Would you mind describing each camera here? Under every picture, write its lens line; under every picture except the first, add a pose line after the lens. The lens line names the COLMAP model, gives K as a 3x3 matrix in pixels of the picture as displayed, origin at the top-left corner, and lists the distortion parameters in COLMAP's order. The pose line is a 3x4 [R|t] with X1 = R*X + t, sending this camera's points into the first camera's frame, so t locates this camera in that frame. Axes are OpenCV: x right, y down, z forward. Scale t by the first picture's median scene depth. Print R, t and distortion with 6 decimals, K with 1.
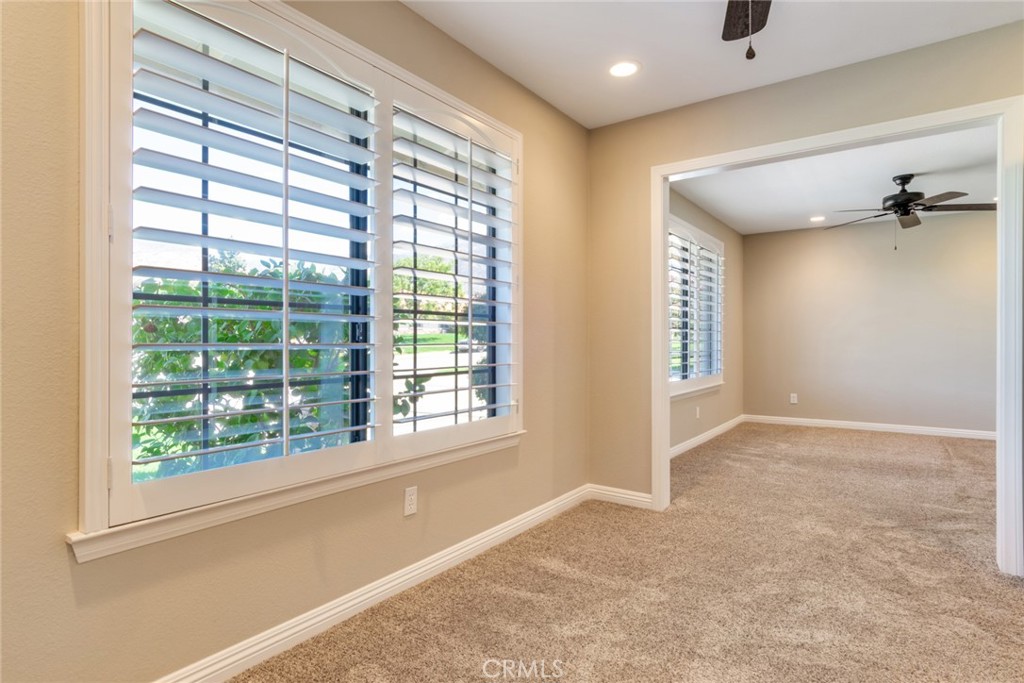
lens RADIAL K [[550.7, 0, 507.1], [0, 550.7, 342.3], [0, 0, 1]] dist [0.005073, -0.004604]
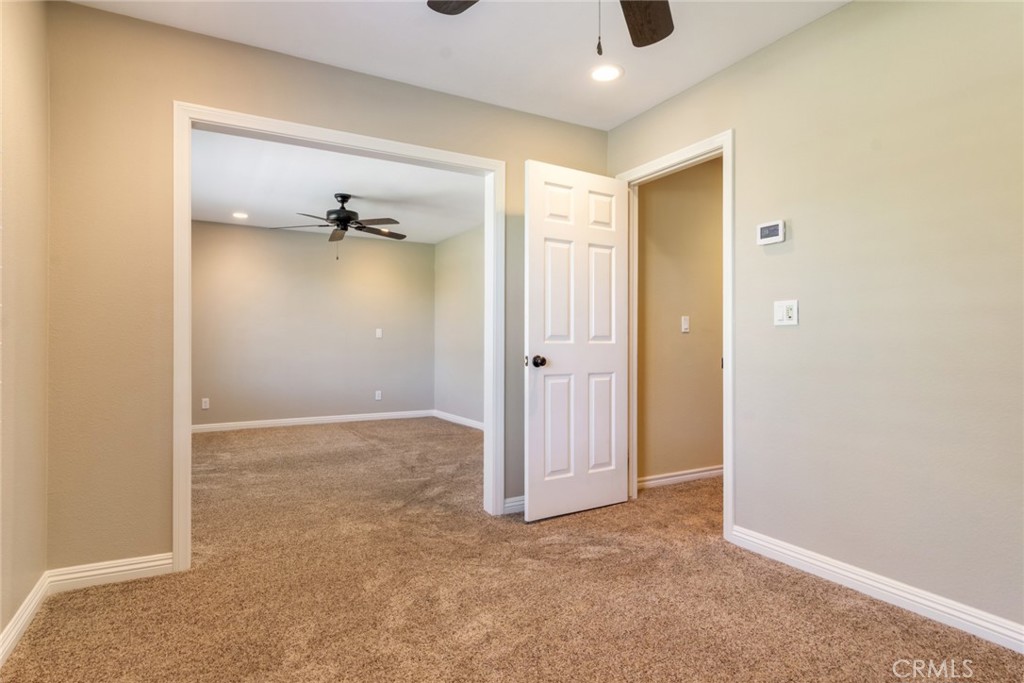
lens RADIAL K [[550.7, 0, 511.0], [0, 550.7, 341.5], [0, 0, 1]] dist [0.005073, -0.004604]
pose [[0.421202, 0.003518, 0.906960, -0.227413], [-0.000238, 0.999993, -0.003769, 0.002512], [-0.906967, 0.001372, 0.421200, 0.316614]]
